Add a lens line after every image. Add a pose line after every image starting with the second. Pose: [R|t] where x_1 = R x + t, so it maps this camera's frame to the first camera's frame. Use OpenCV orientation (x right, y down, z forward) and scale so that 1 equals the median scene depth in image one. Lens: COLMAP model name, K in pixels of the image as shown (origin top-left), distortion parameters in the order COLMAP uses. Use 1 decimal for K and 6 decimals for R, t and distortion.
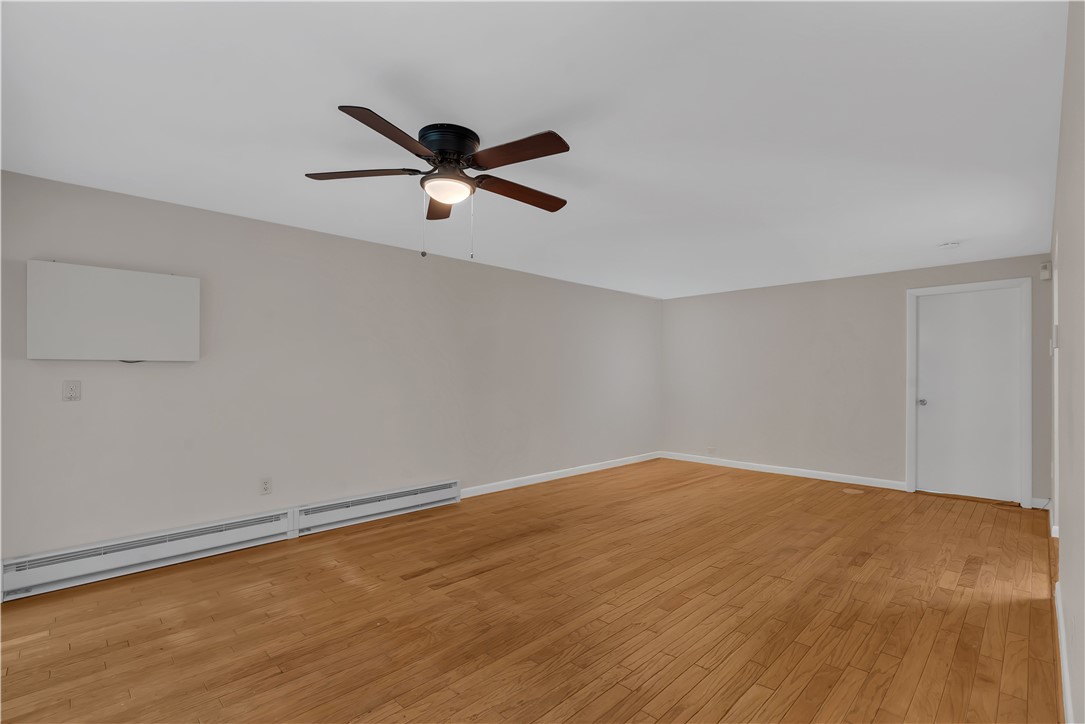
lens RADIAL K [[499.4, 0, 581.7], [0, 499.4, 376.3], [0, 0, 1]] dist [-0.001940, -0.000141]
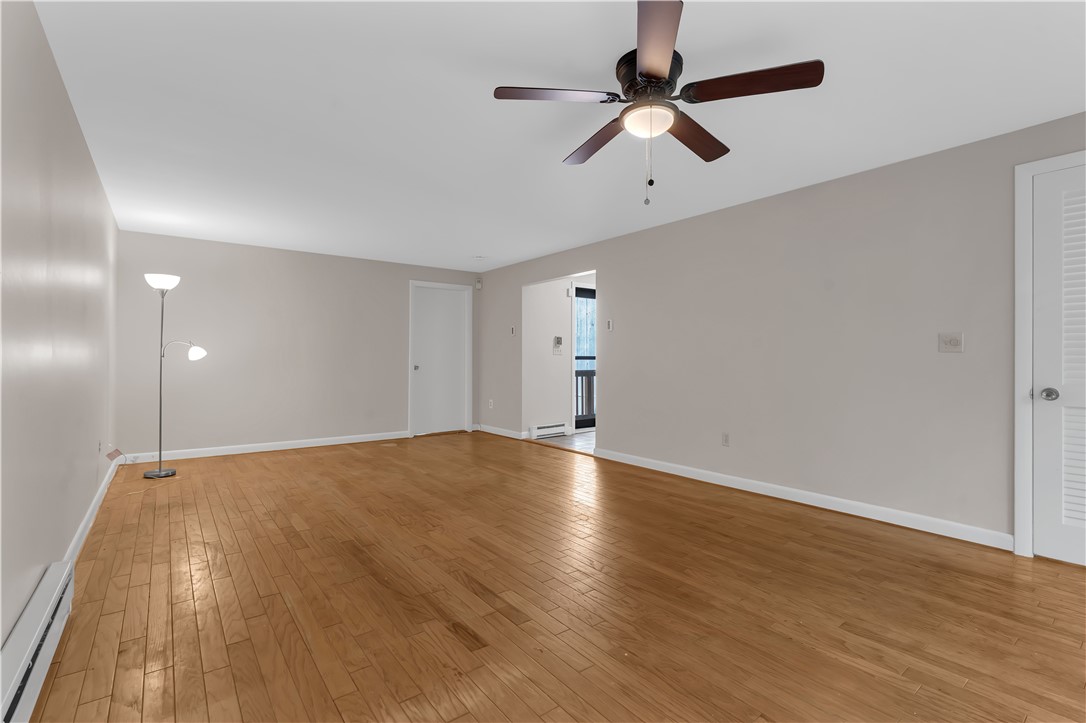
lens RADIAL K [[483.4, 0, 543.0], [0, 483.4, 361.5], [0, 0, 1]] dist [0.000133, 0.000116]
pose [[0.163883, -0.005229, 0.986466, -0.798340], [-0.003020, 0.999979, 0.005802, 0.041562], [-0.986475, -0.003930, 0.163864, 0.709435]]
